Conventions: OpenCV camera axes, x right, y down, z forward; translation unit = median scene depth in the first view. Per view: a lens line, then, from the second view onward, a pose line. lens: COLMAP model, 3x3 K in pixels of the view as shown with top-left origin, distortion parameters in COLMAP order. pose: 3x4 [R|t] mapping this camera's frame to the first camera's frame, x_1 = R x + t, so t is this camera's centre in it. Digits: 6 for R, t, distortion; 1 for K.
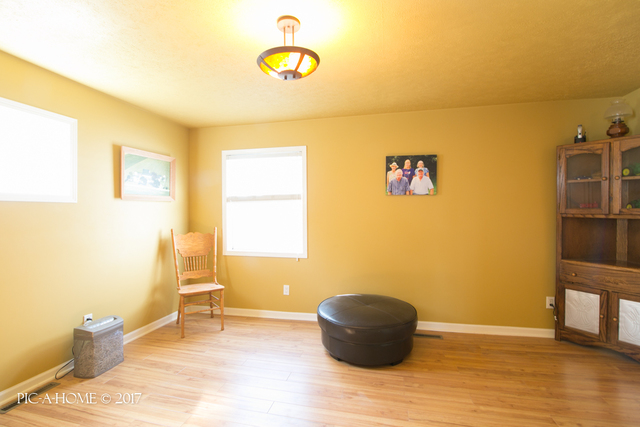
lens RADIAL K [[293.4, 0, 320.0], [0, 293.4, 215.1], [0, 0, 1]] dist [-0.016215, 0.001156]
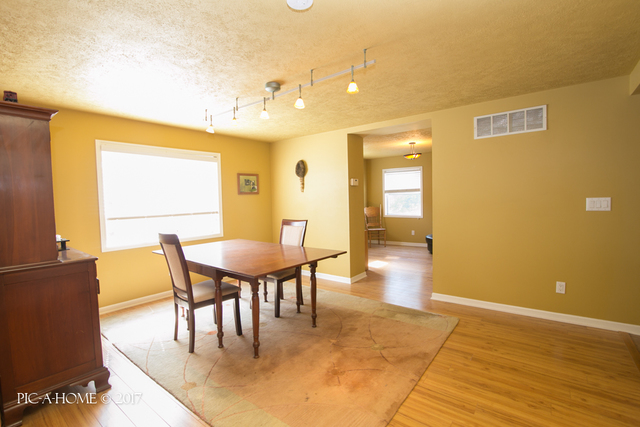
lens RADIAL K [[293.4, 0, 320.0], [0, 293.4, 215.1], [0, 0, 1]] dist [-0.016215, 0.001156]
pose [[0.914219, 0.003367, -0.405206, 0.157541], [0.019734, 0.998409, 0.052820, -0.003220], [0.404739, -0.056285, 0.912698, -1.473870]]
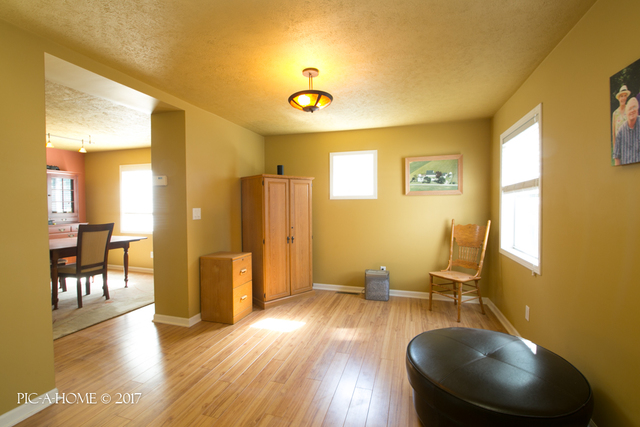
lens RADIAL K [[293.4, 0, 320.0], [0, 293.4, 215.1], [0, 0, 1]] dist [-0.016215, 0.001156]
pose [[-0.074435, 0.039142, -0.996457, 0.698801], [-0.004167, 0.999208, 0.039562, -0.011246], [0.997217, 0.007097, -0.074213, 0.607495]]
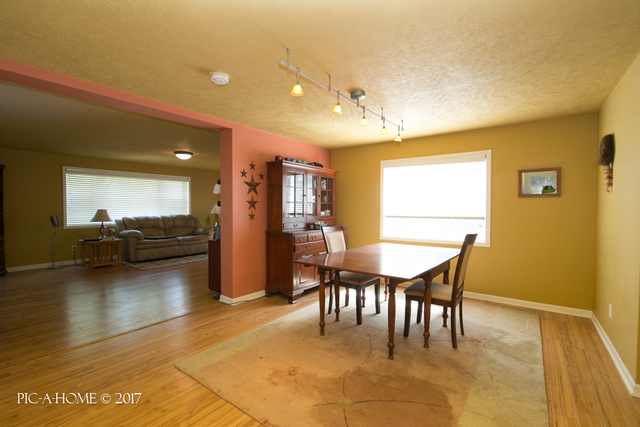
lens RADIAL K [[293.4, 0, 320.0], [0, 293.4, 215.1], [0, 0, 1]] dist [-0.016215, 0.001156]
pose [[-0.377765, 0.027777, -0.925485, 0.551408], [-0.004086, 0.999490, 0.031666, -0.001488], [0.925893, 0.015744, -0.377459, -0.500348]]
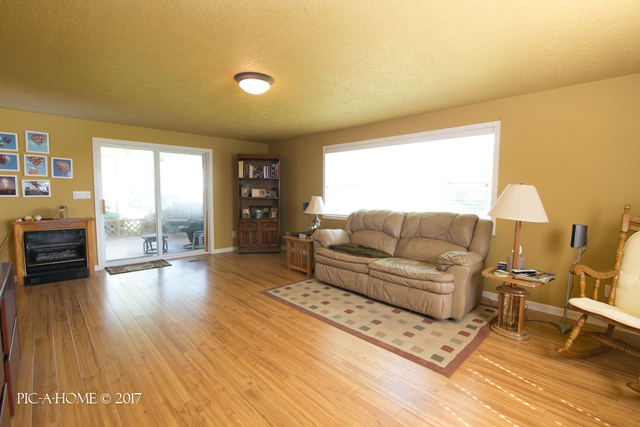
lens RADIAL K [[293.4, 0, 320.0], [0, 293.4, 215.1], [0, 0, 1]] dist [-0.016215, 0.001156]
pose [[-0.844140, -0.047002, 0.534058, -1.554865], [-0.003928, 0.996665, 0.081507, 0.001623], [-0.536108, 0.066705, -0.841510, -1.372528]]
